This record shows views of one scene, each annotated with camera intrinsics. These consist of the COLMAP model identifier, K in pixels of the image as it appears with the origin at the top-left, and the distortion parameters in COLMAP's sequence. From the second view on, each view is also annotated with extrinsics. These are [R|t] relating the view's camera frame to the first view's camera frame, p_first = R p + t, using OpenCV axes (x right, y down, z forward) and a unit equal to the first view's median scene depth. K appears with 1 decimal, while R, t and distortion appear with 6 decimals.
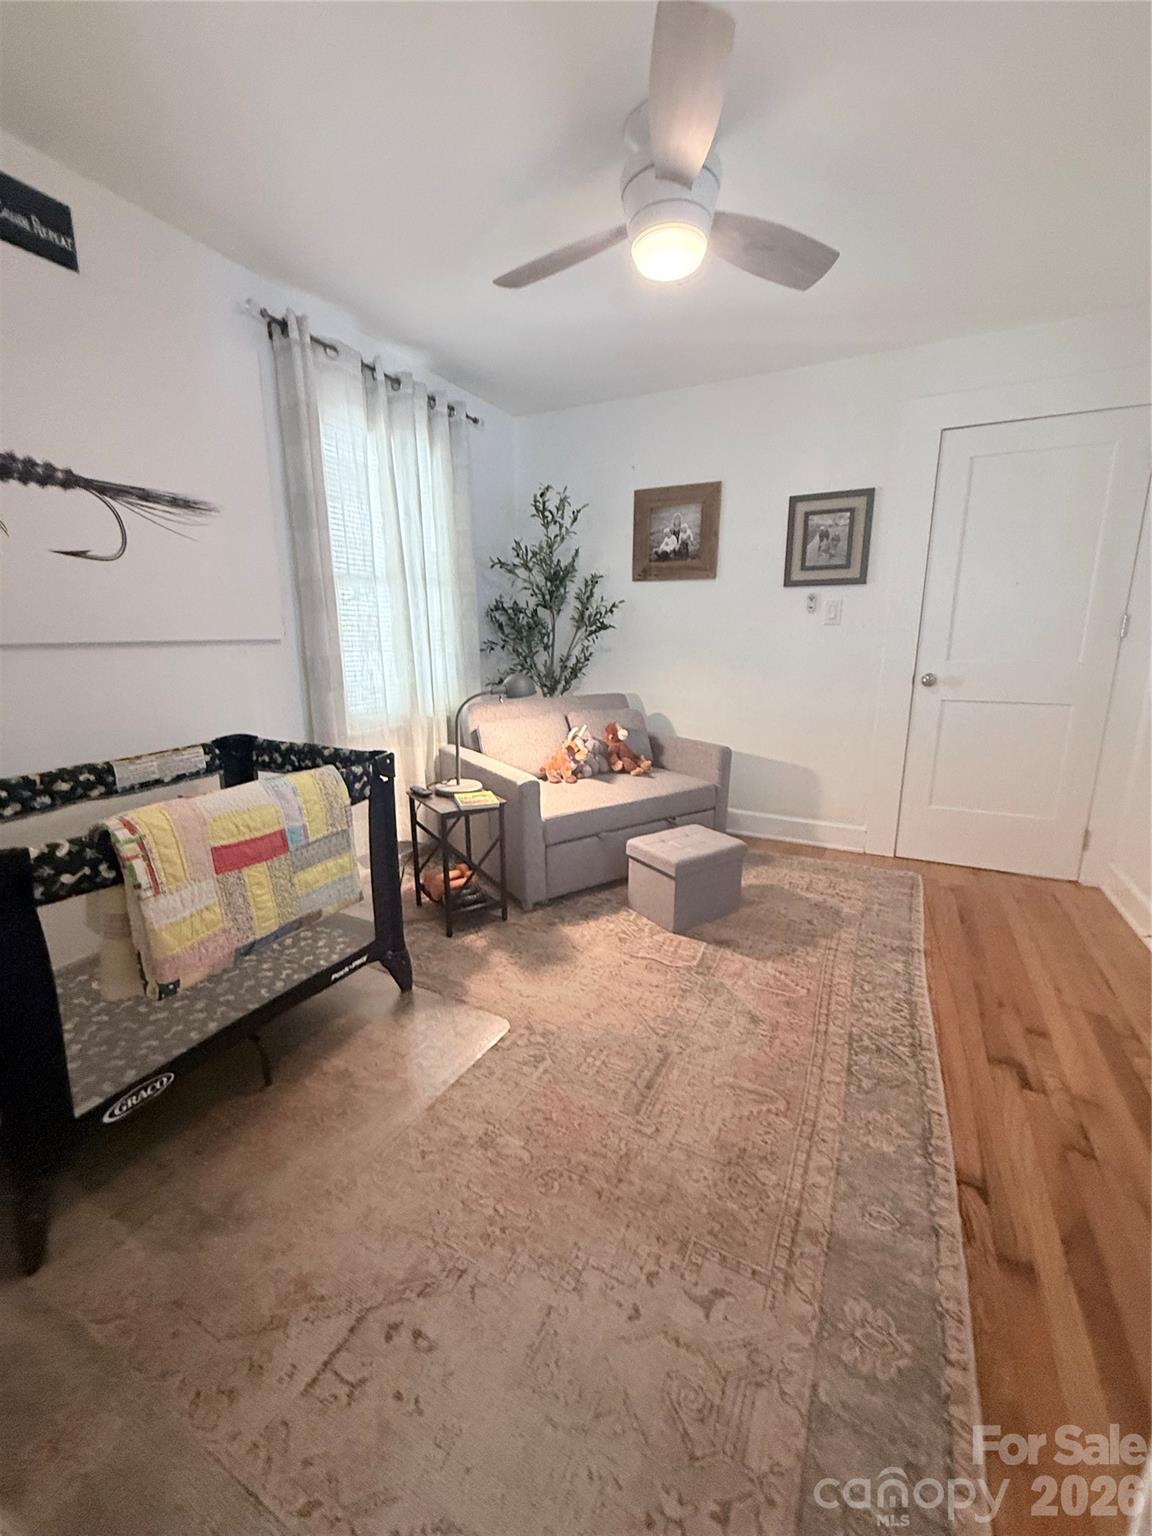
lens RADIAL K [[613.3, 0, 576.1], [0, 613.3, 763.9], [0, 0, 1]] dist [0.000488, -0.000306]
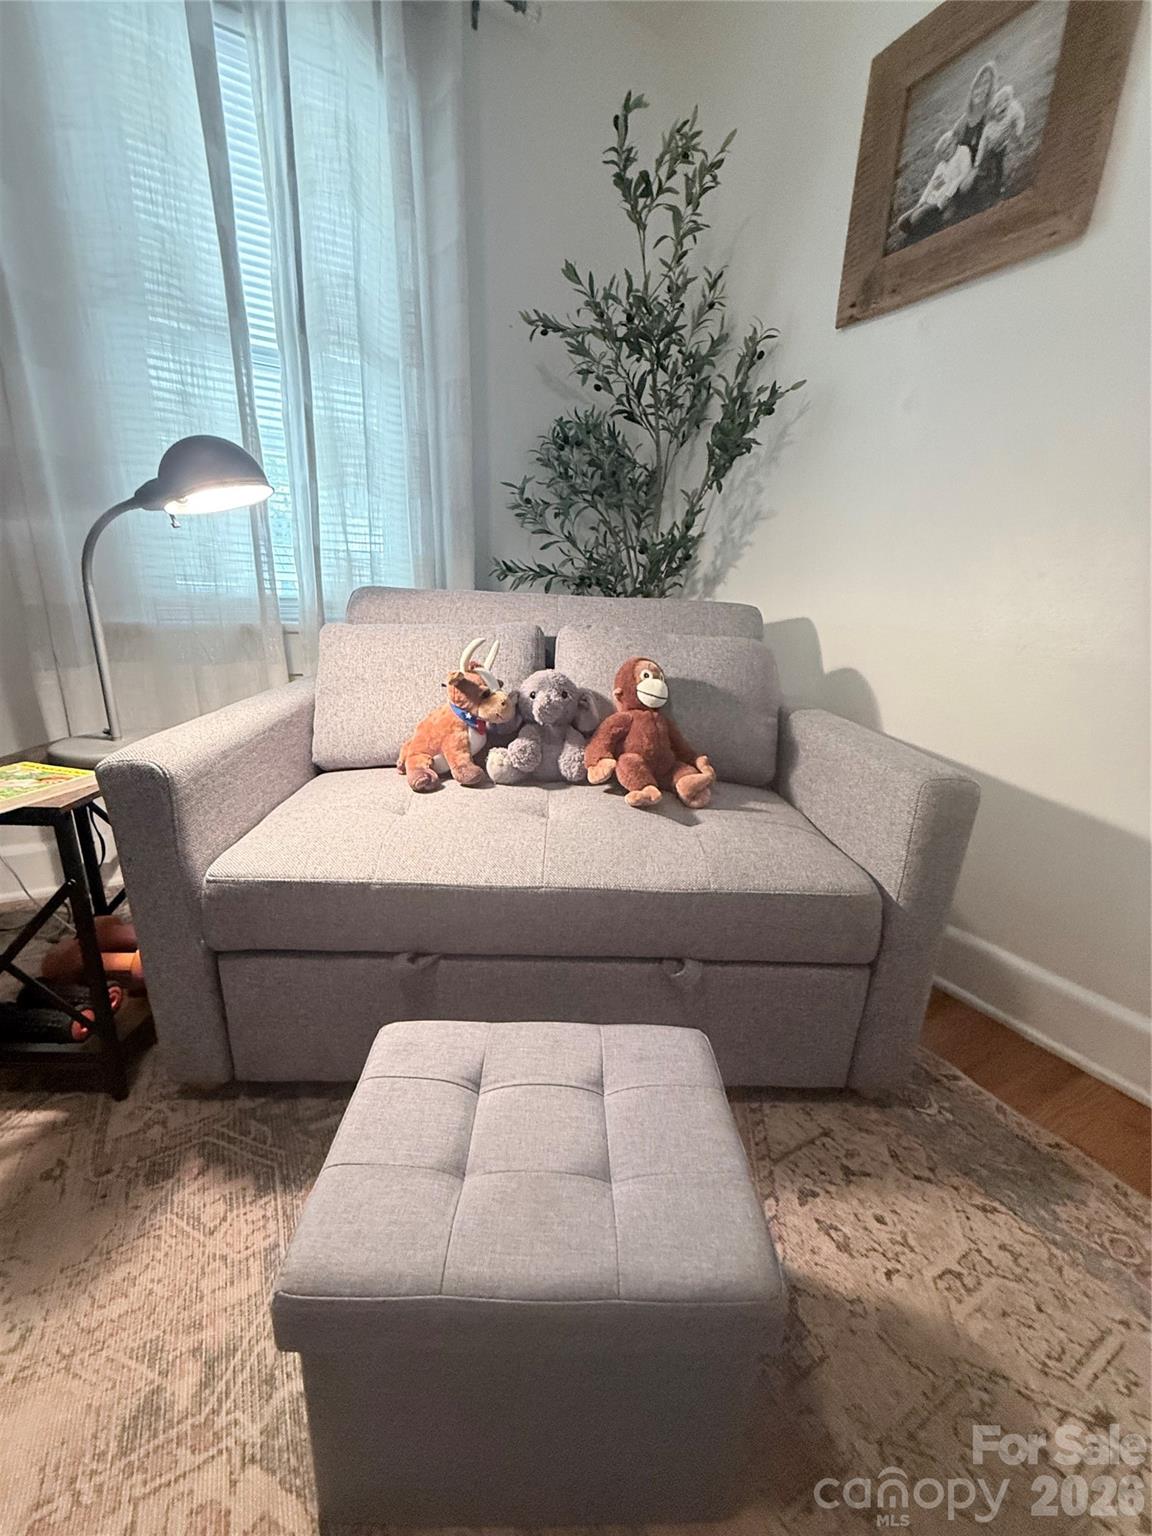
lens RADIAL K [[613.3, 0, 576.1], [0, 613.3, 763.9], [0, 0, 1]] dist [0.000488, -0.000306]
pose [[0.840836, 0.180023, -0.510477, 0.350557], [-0.154894, 0.983661, 0.091759, -0.046813], [0.518654, 0.001916, 0.854982, 0.968905]]
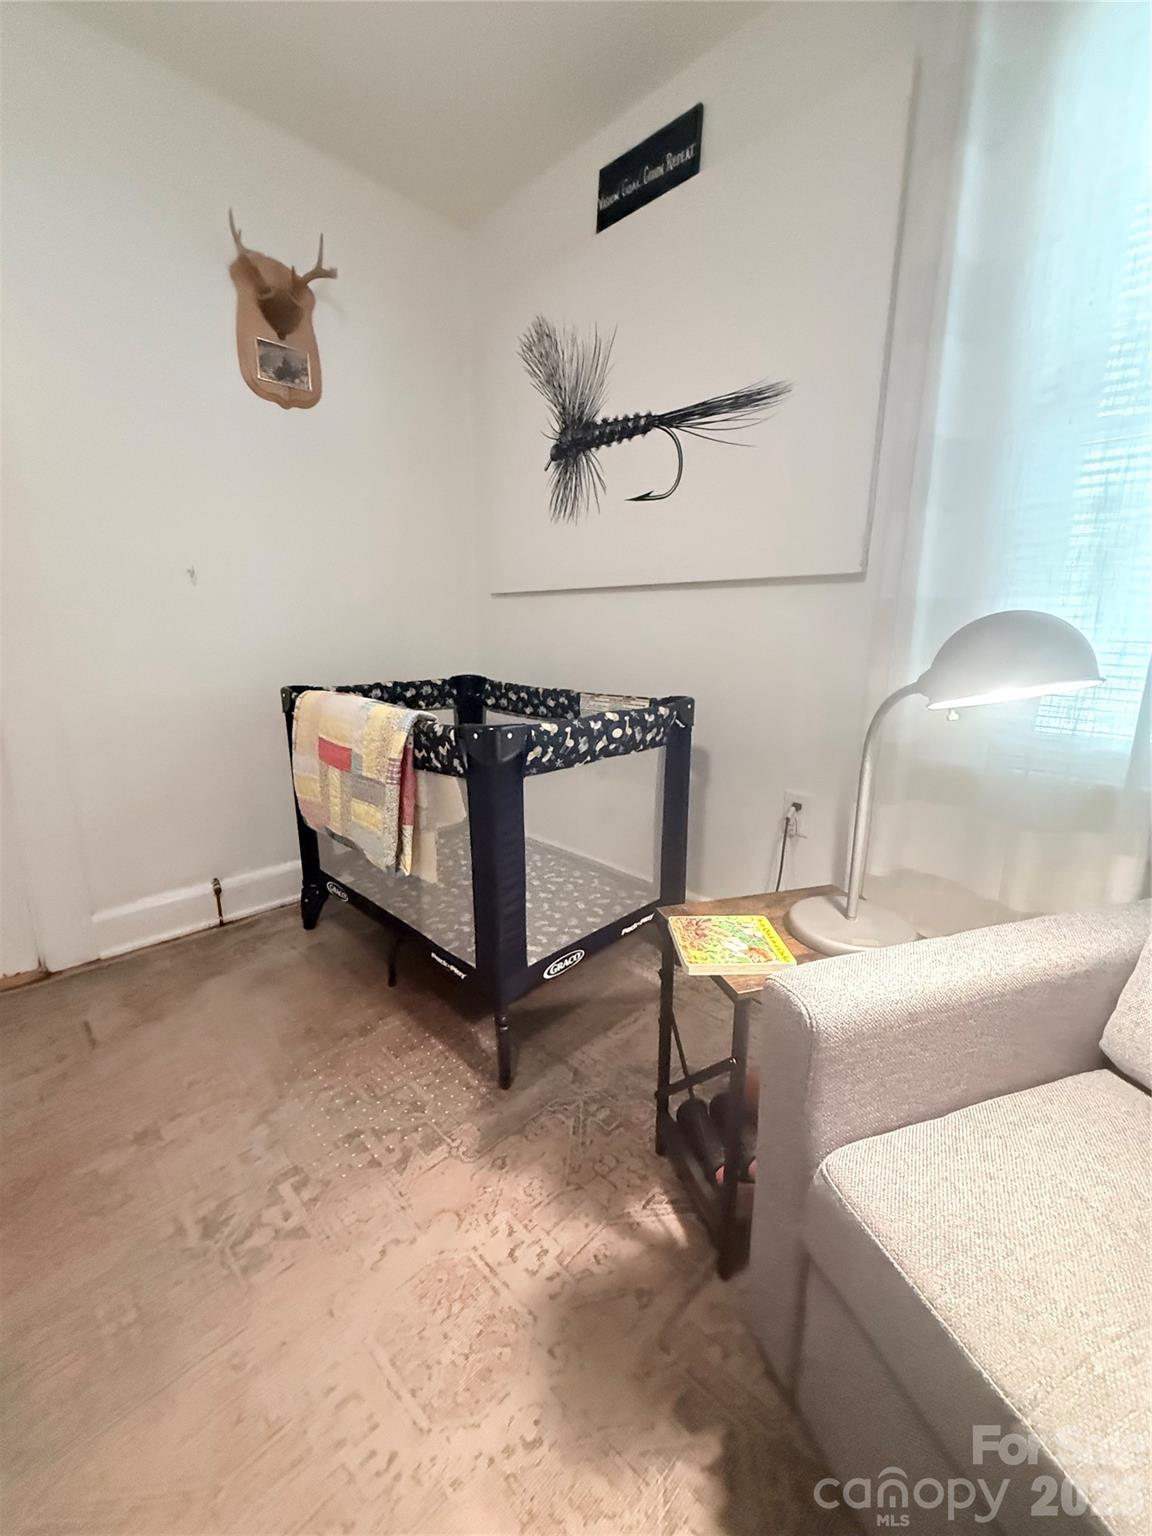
lens RADIAL K [[610.8, 0, 576.0], [0, 610.8, 765.7], [0, 0, 1]] dist [0.000016, -0.000187]
pose [[-0.303579, 0.207886, -0.929851, 0.239482], [-0.213884, 0.936134, 0.279119, -0.155491], [0.928490, 0.283615, -0.239727, 1.090692]]
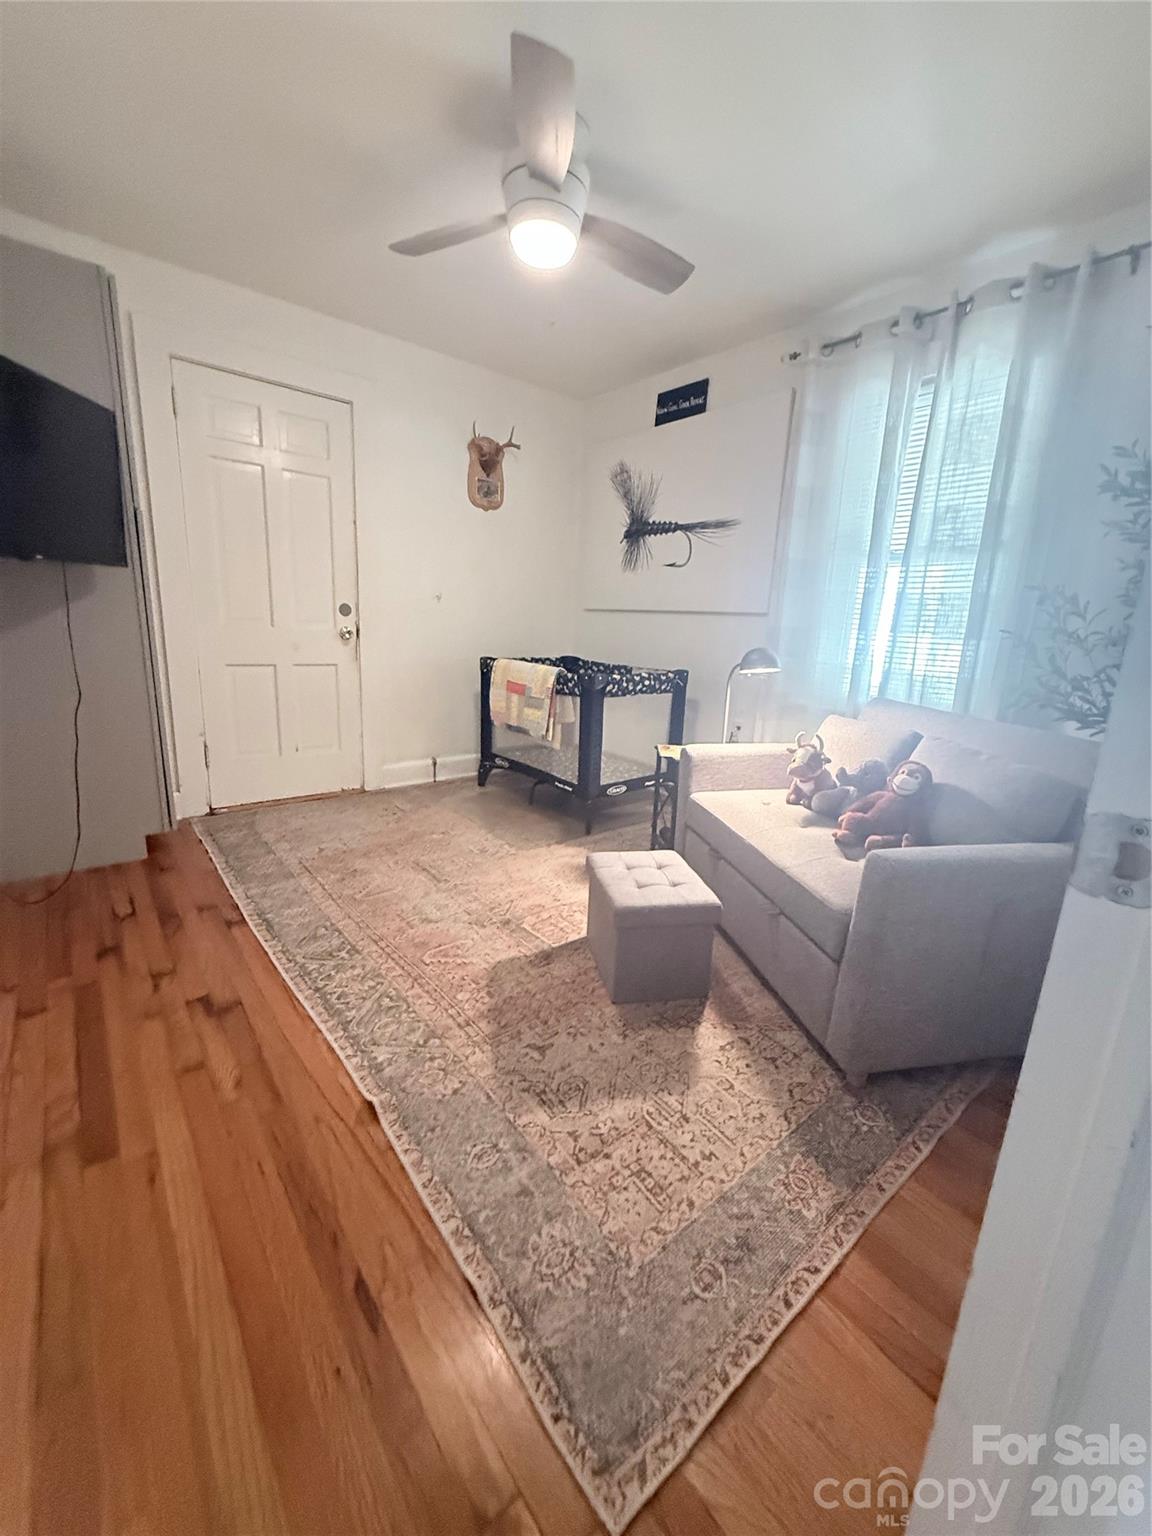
lens RADIAL K [[613.3, 0, 576.1], [0, 613.3, 763.9], [0, 0, 1]] dist [0.000488, -0.000306]
pose [[-0.398210, 0.194641, -0.896406, 1.028896], [-0.240654, 0.920830, 0.306850, -0.244424], [0.885164, 0.337915, -0.319842, 1.350612]]
